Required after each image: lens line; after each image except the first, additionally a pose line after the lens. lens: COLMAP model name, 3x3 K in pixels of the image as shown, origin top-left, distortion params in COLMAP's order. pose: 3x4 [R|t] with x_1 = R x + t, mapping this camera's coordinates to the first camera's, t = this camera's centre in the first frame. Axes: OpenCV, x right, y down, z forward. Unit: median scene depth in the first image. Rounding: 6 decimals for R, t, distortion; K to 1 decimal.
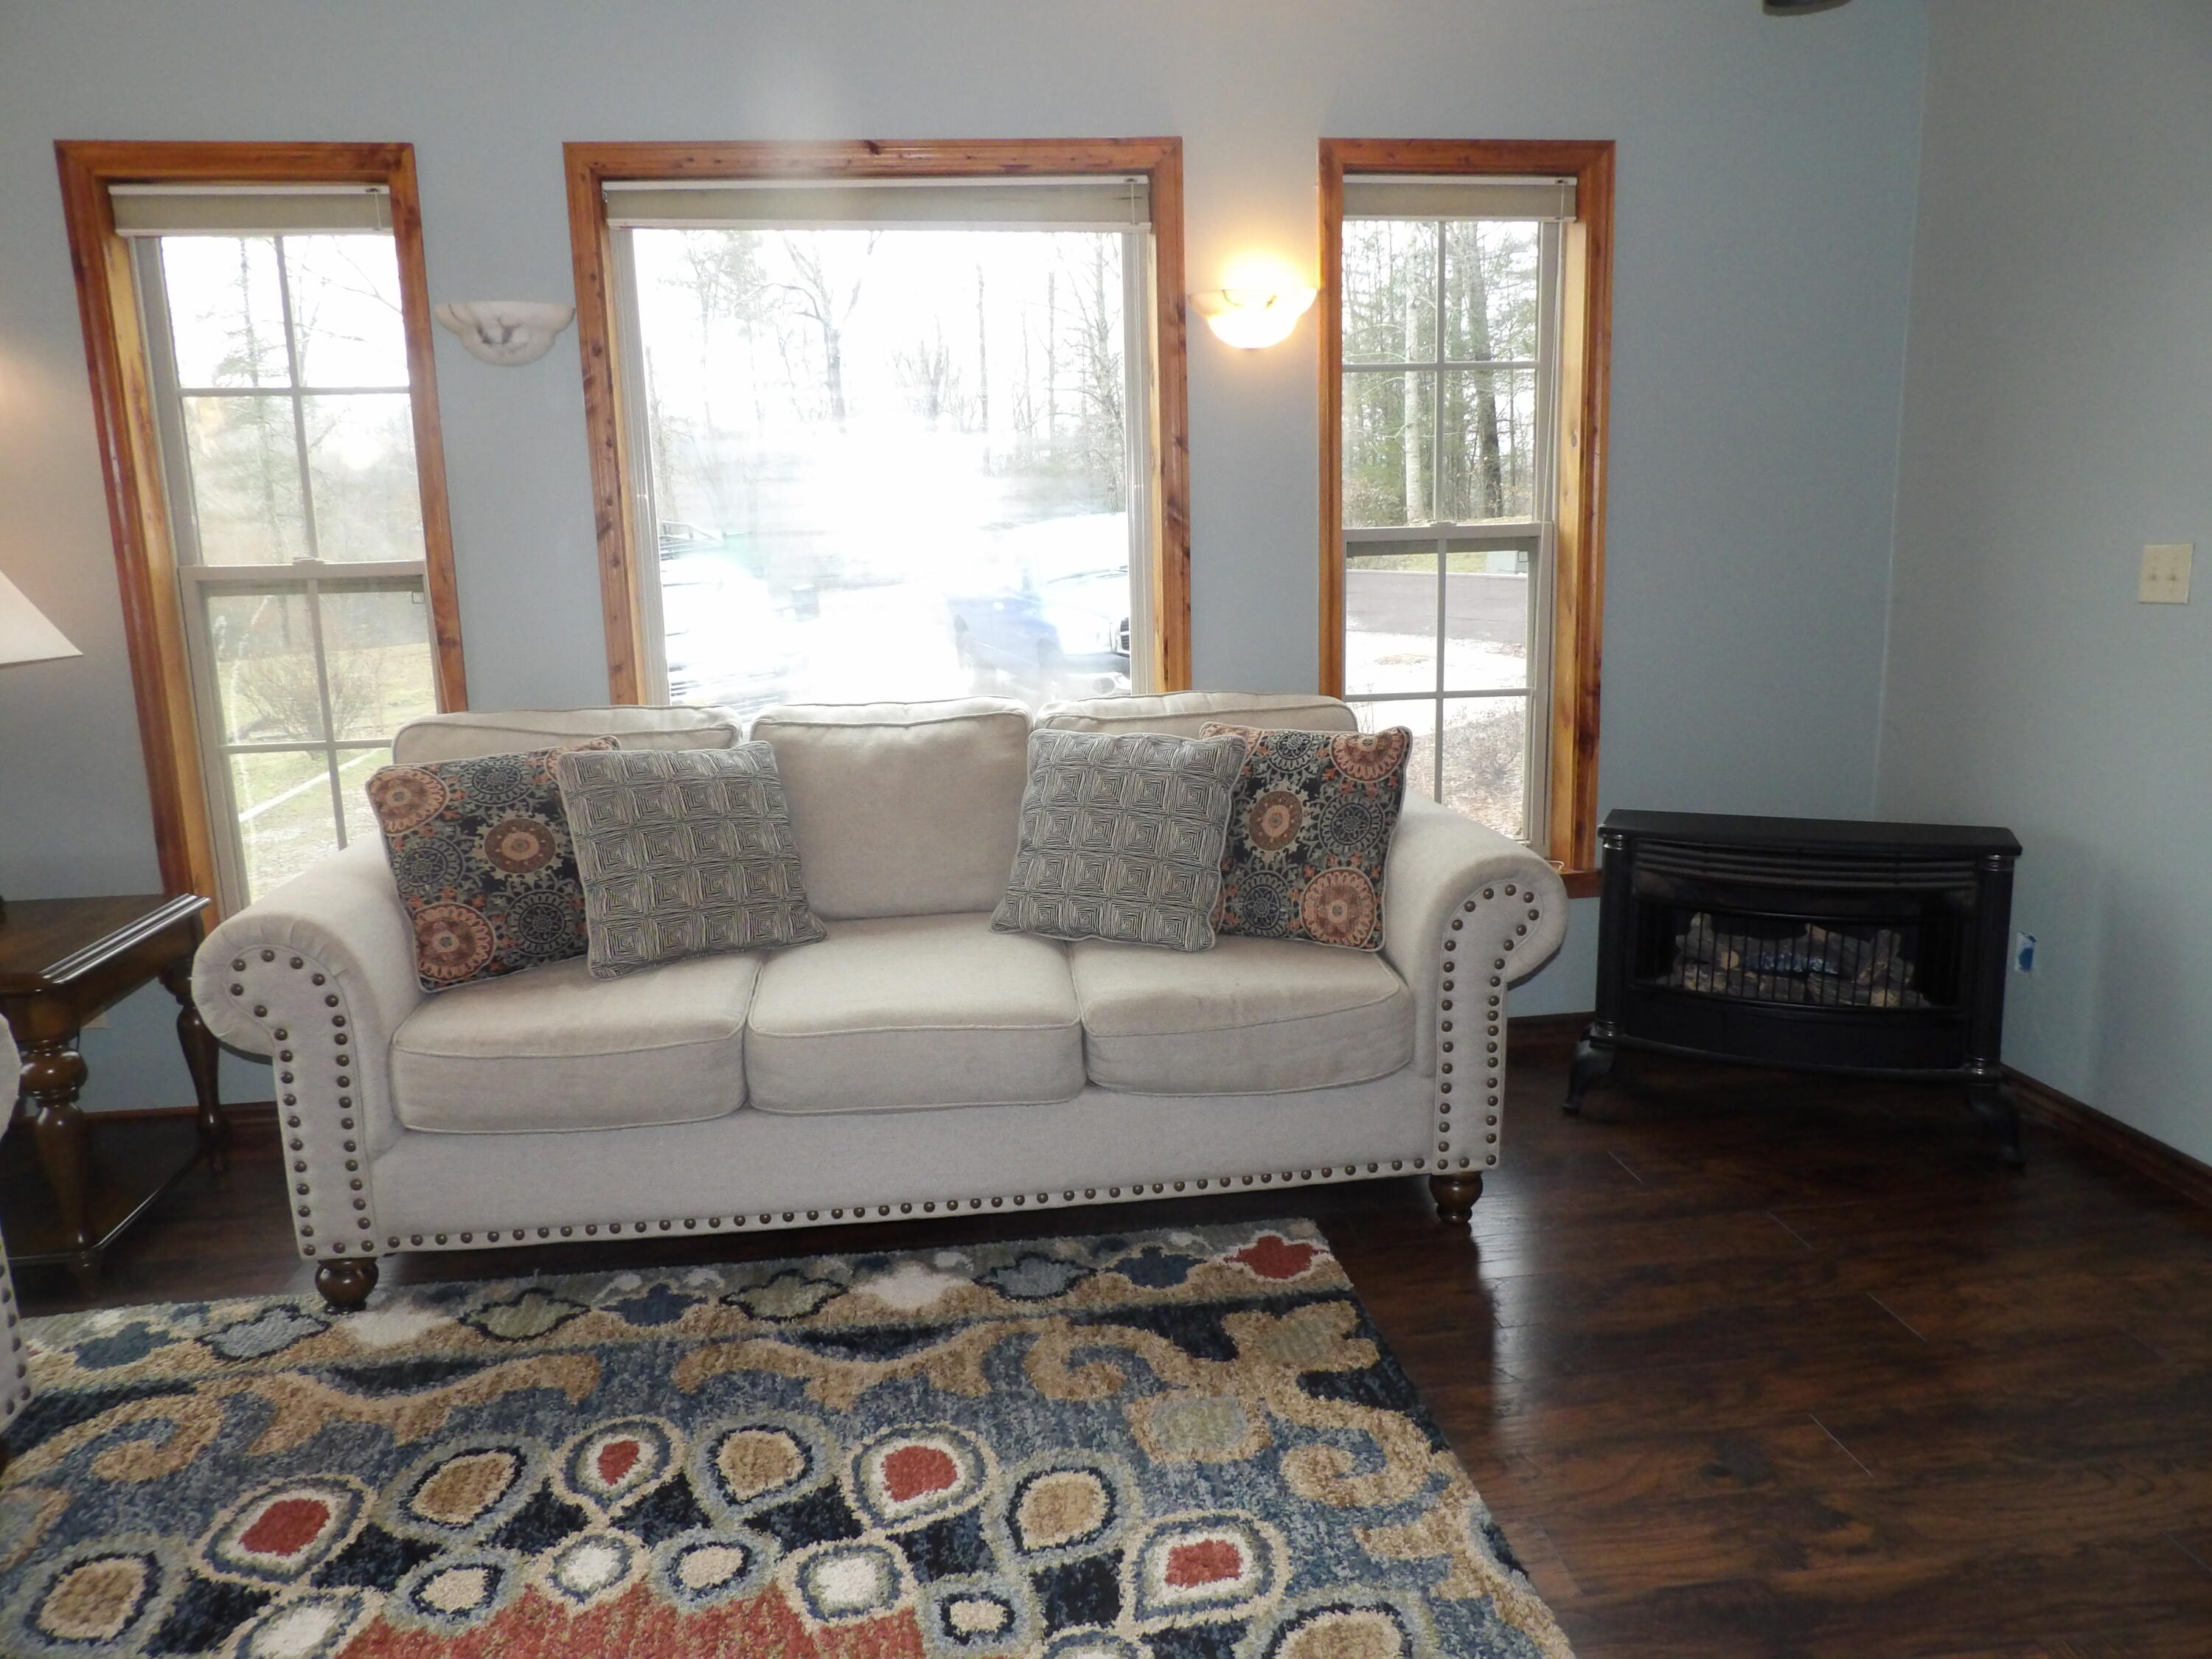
lens RADIAL K [[1571.9, 0, 1106.2], [0, 1571.9, 817.4], [0, 0, 1]] dist [-0.042721, 0.039874]
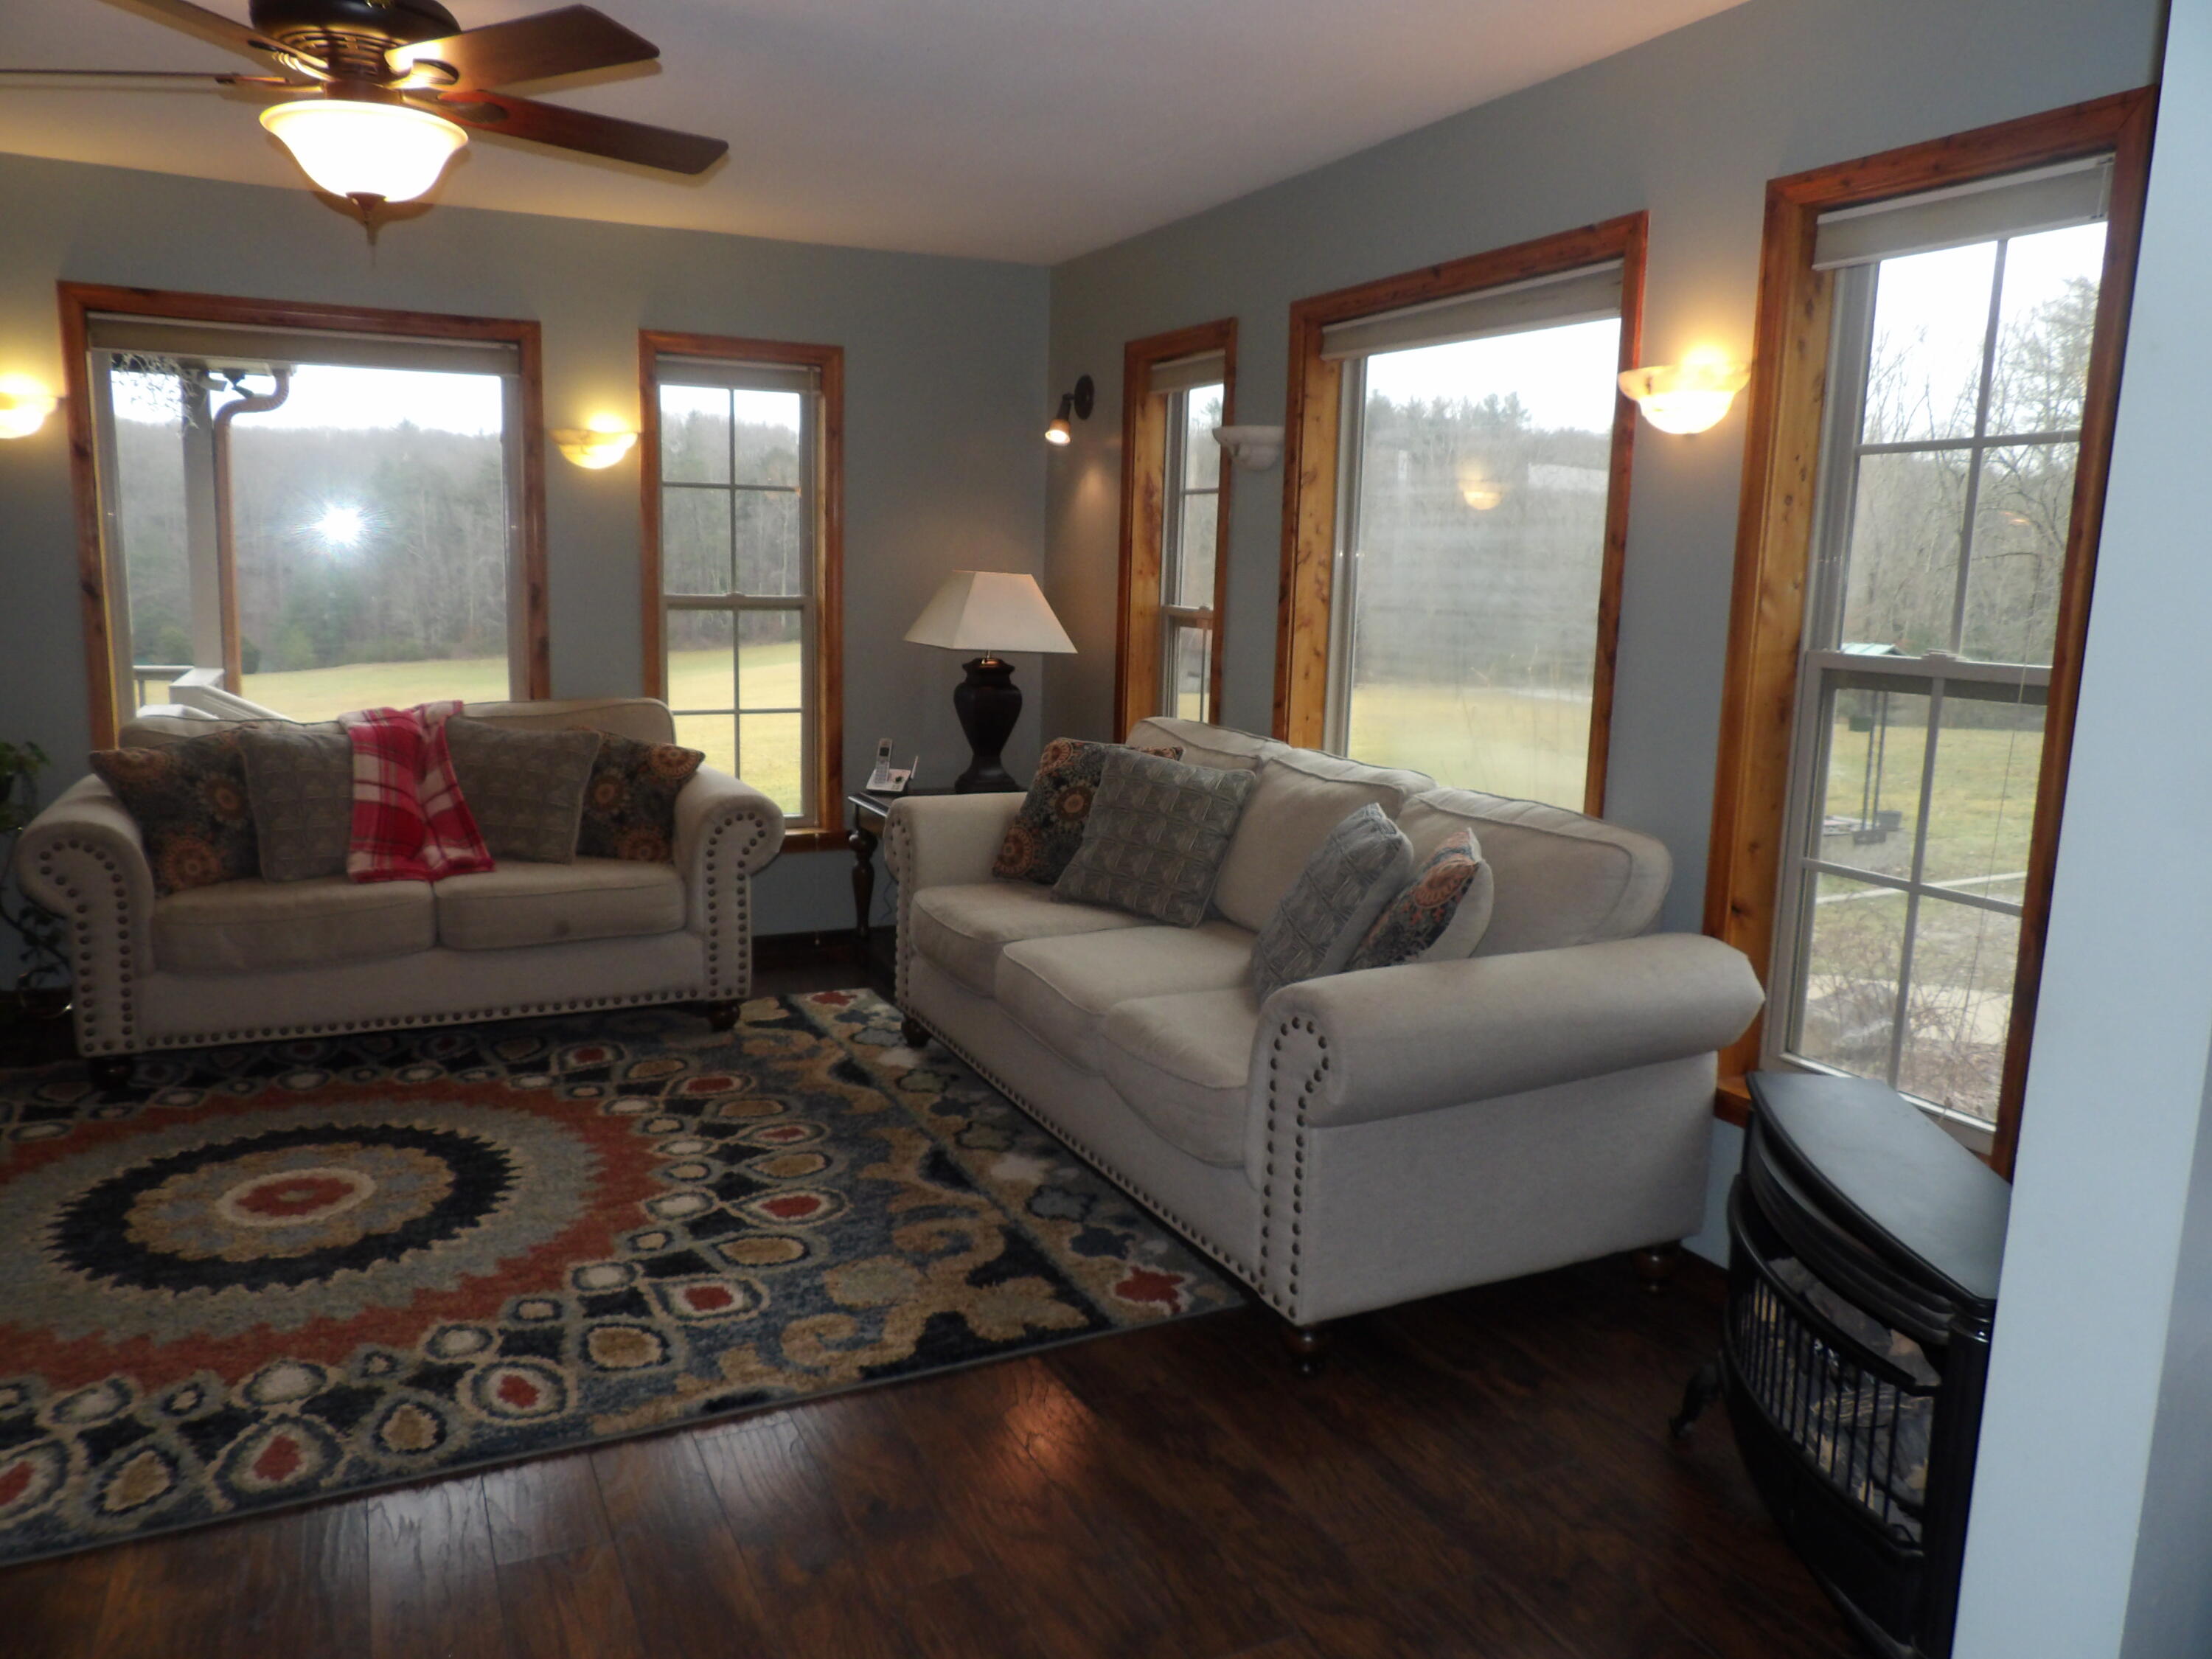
lens RADIAL K [[1571.9, 0, 1103.1], [0, 1571.9, 820.5], [0, 0, 1]] dist [-0.042721, 0.039874]
pose [[0.326326, 0.182851, -0.927403, 1.248452], [-0.232154, 0.966566, 0.108884, -0.164442], [0.916306, 0.179769, 0.357865, 0.640370]]
